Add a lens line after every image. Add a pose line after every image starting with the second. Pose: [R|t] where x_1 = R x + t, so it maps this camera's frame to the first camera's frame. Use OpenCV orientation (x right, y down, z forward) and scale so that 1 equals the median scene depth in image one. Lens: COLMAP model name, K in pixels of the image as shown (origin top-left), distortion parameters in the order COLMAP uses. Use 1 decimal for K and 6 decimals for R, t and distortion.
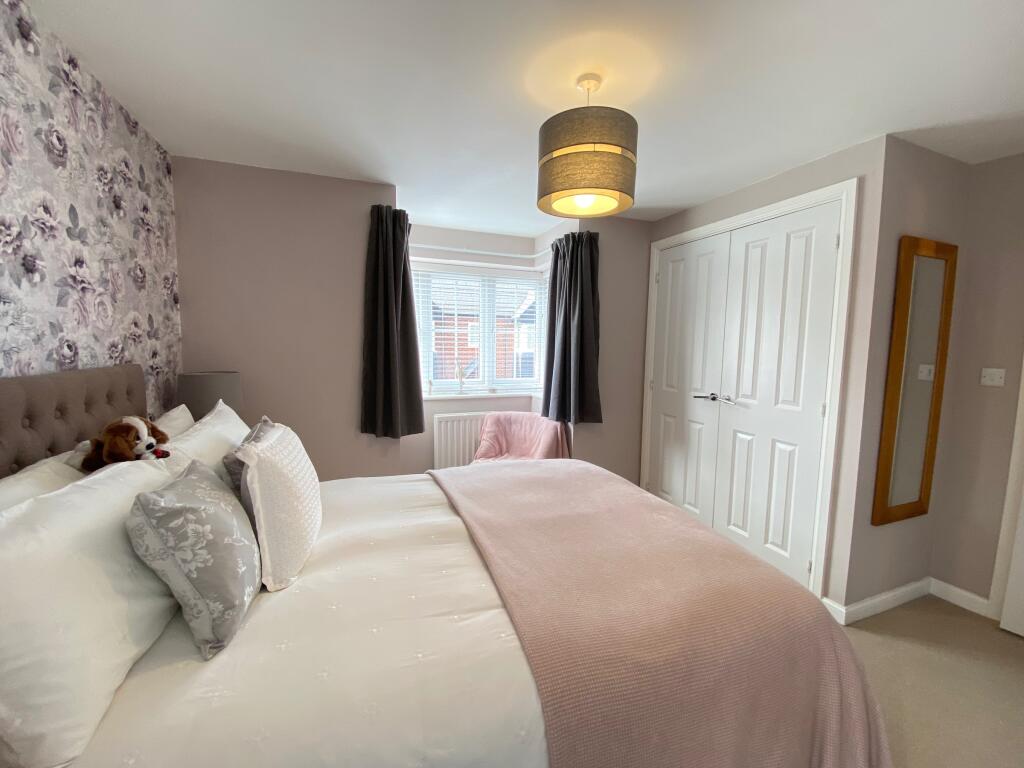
lens RADIAL K [[413.3, 0, 512.8], [0, 413.3, 383.3], [0, 0, 1]] dist [0.000020, 0.000013]
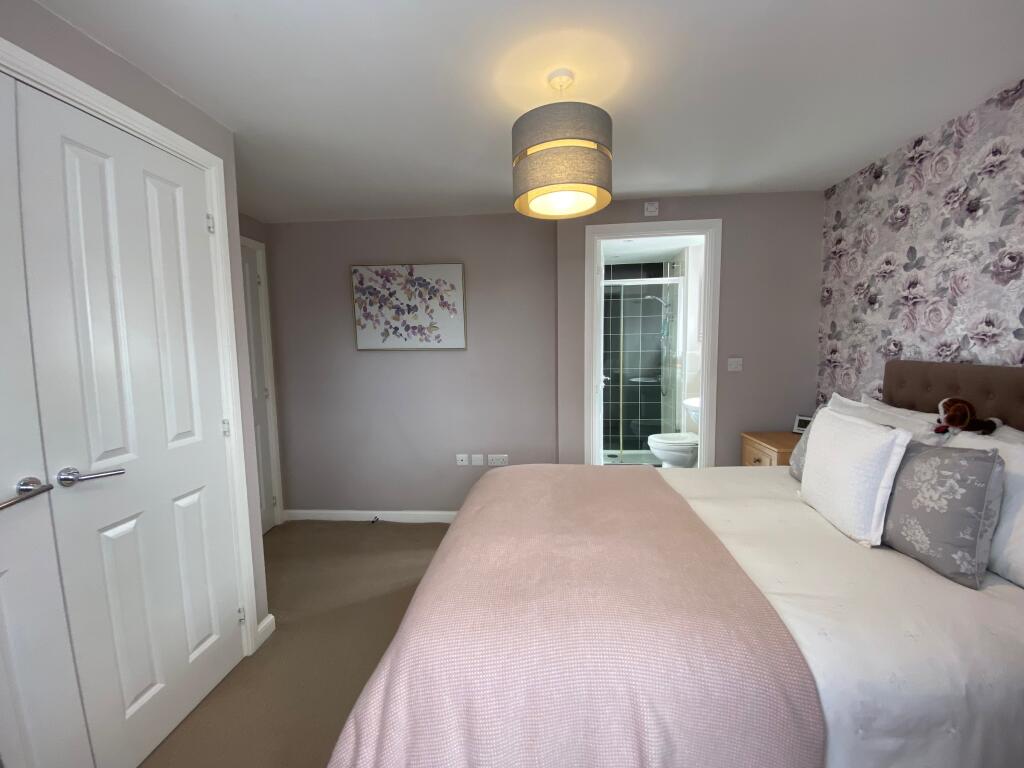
lens RADIAL K [[413.3, 0, 512.8], [0, 413.3, 378.2], [0, 0, 1]] dist [0.000020, 0.000013]
pose [[-0.892488, -0.048780, 0.448425, -0.492261], [0.037368, 0.982722, 0.181275, -0.291721], [-0.449520, 0.178543, -0.875245, 2.946802]]
